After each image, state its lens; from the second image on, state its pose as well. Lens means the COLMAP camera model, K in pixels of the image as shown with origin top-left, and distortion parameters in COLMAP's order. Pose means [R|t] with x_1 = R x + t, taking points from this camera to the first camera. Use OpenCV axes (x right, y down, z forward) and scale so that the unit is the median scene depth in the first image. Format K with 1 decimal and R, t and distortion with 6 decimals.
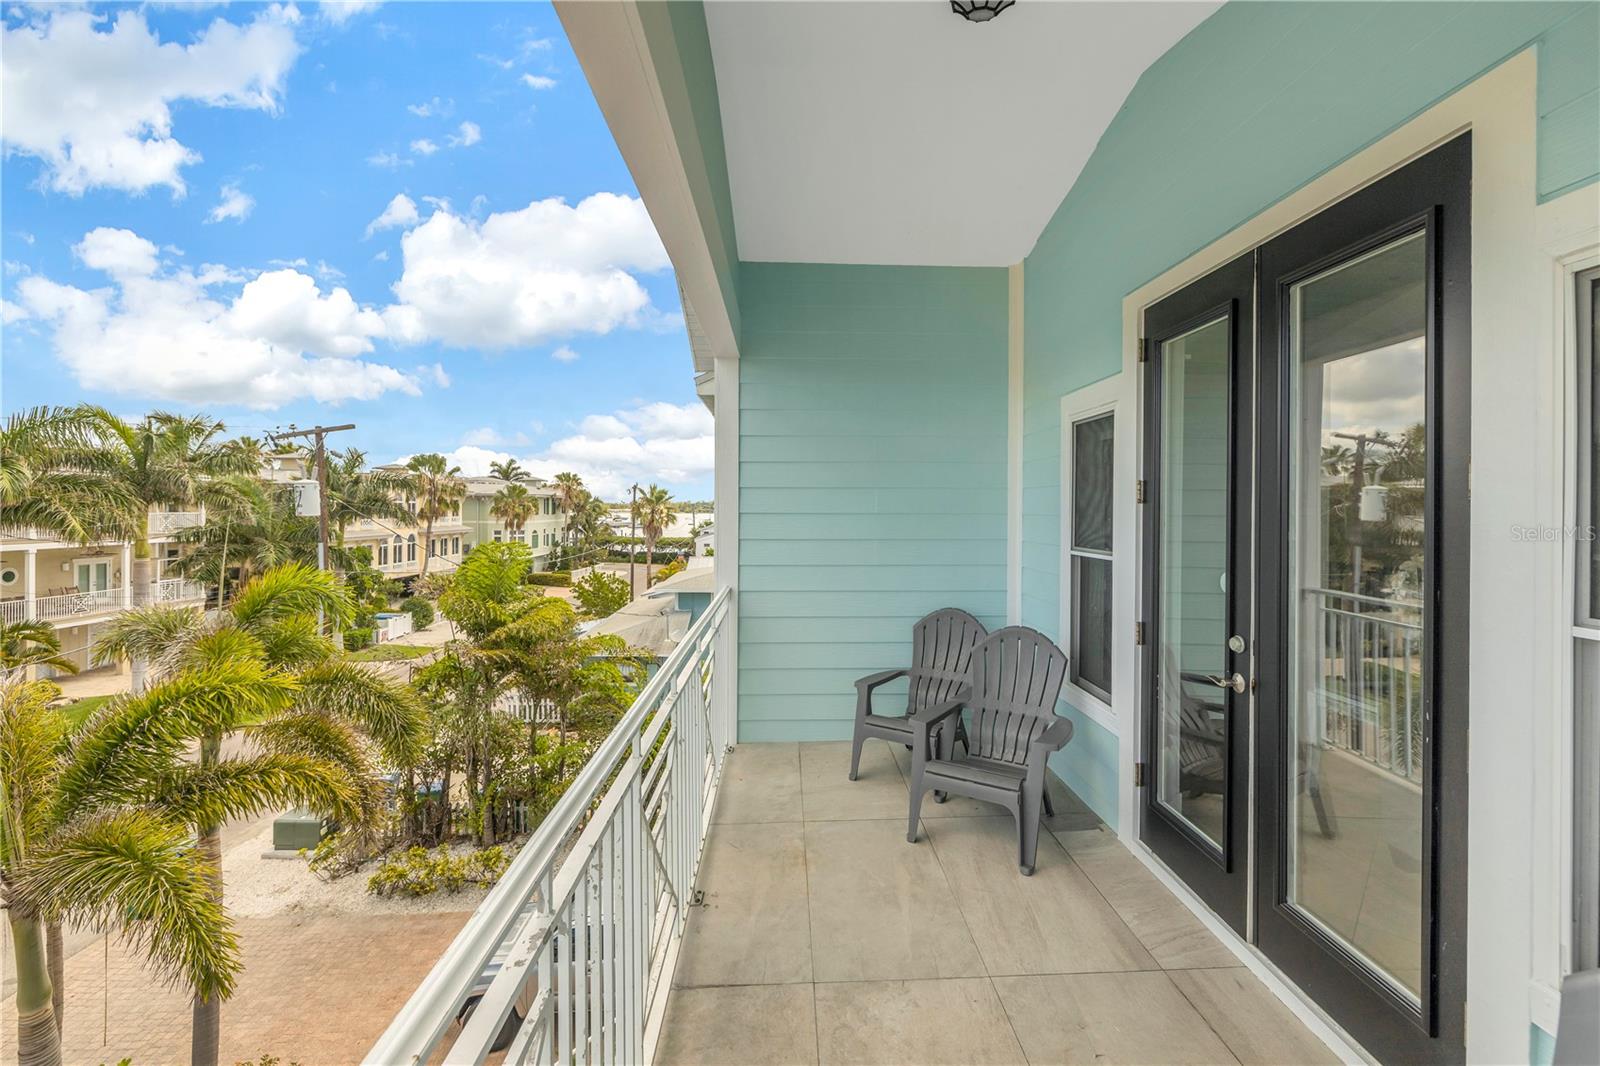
lens RADIAL K [[679.5, 0, 807.6], [0, 679.5, 512.1], [0, 0, 1]] dist [-0.001137, 0.000067]
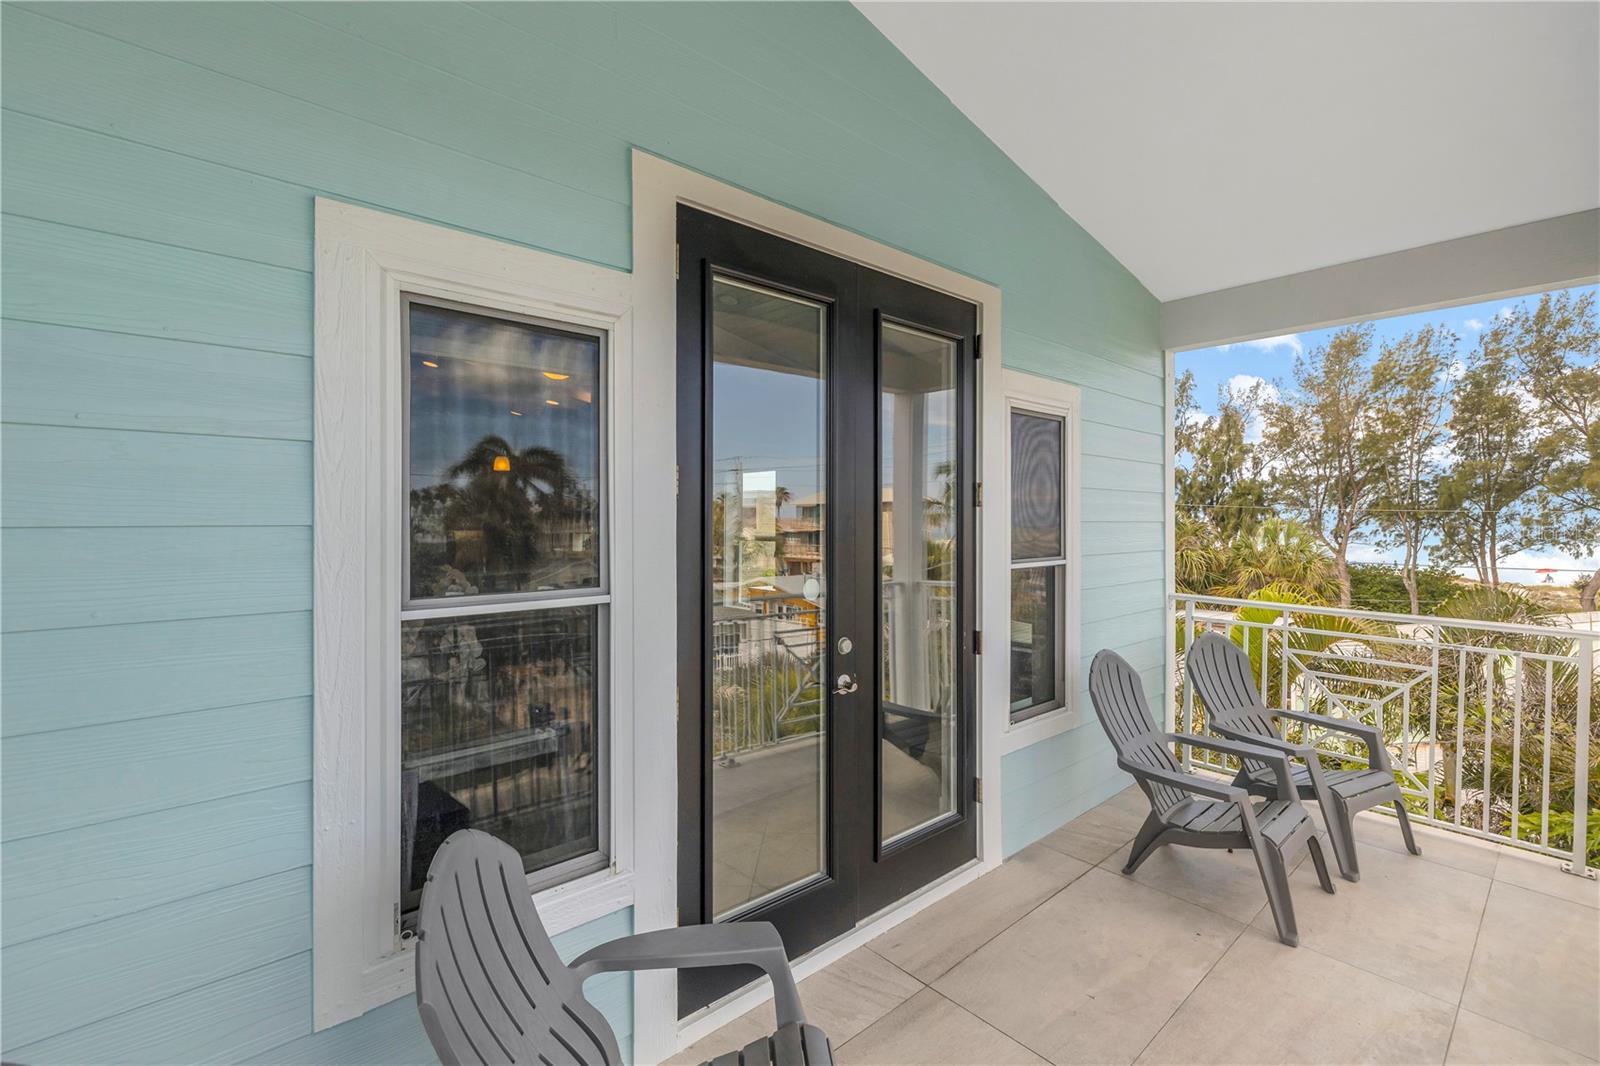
lens RADIAL K [[679.5, 0, 807.6], [0, 679.5, 512.1], [0, 0, 1]] dist [-0.001137, 0.000067]
pose [[-0.629541, -0.012857, 0.776861, -0.077857], [-0.008145, 0.999917, 0.009948, -0.007798], [-0.776925, -0.000065, -0.629594, 1.237099]]
